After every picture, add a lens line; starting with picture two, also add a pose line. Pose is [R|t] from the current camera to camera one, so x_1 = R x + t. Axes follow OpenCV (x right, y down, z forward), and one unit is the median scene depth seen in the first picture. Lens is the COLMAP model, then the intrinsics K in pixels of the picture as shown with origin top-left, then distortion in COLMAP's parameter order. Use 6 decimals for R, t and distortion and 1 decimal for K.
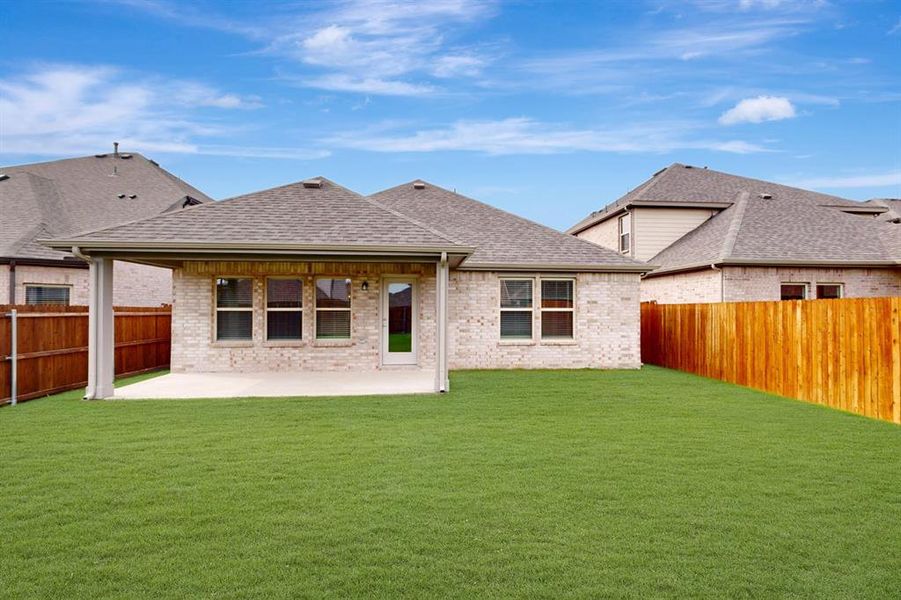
lens RADIAL K [[387.0, 0, 450.5], [0, 387.0, 300.0], [0, 0, 1]] dist [0.000122, -0.000289]
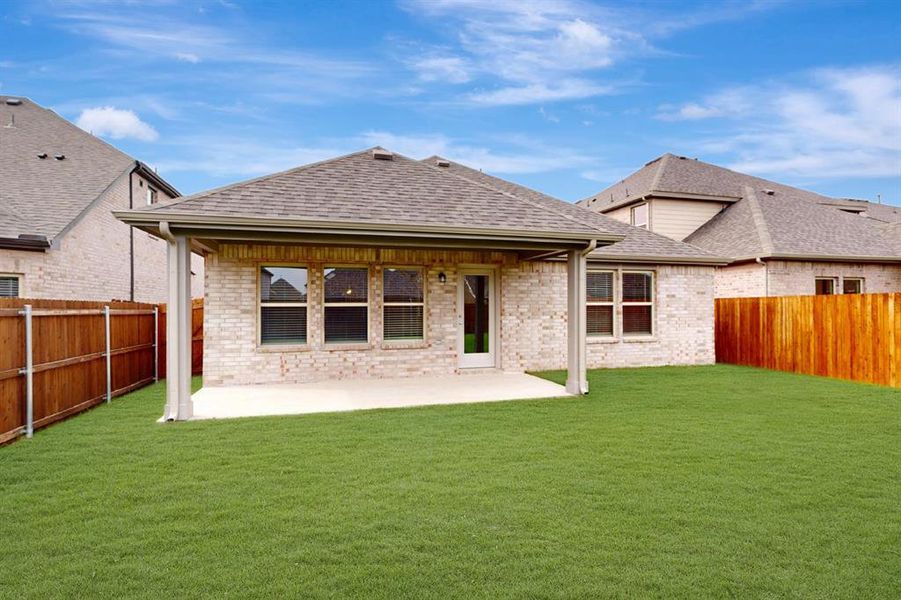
lens RADIAL K [[447.5, 0, 450.5], [0, 447.5, 300.0], [0, 0, 1]] dist [-0.000170, 0.000201]
pose [[0.983289, -0.002886, 0.182026, -0.376482], [0.002007, 0.999985, 0.005017, 0.009067], [-0.182038, -0.004568, 0.983281, 0.017717]]
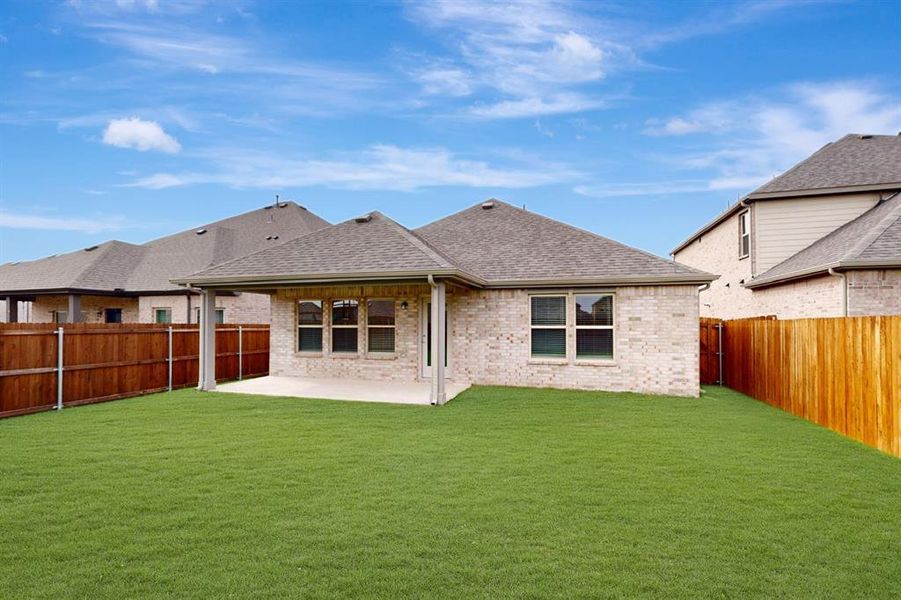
lens RADIAL K [[392.4, 0, 453.1], [0, 392.4, 304.0], [0, 0, 1]] dist [-0.000453, 0.000013]
pose [[0.933535, -0.018411, -0.358013, 0.307397], [0.008951, 0.999566, -0.028063, -0.007585], [0.358375, 0.022993, 0.933295, -0.005115]]
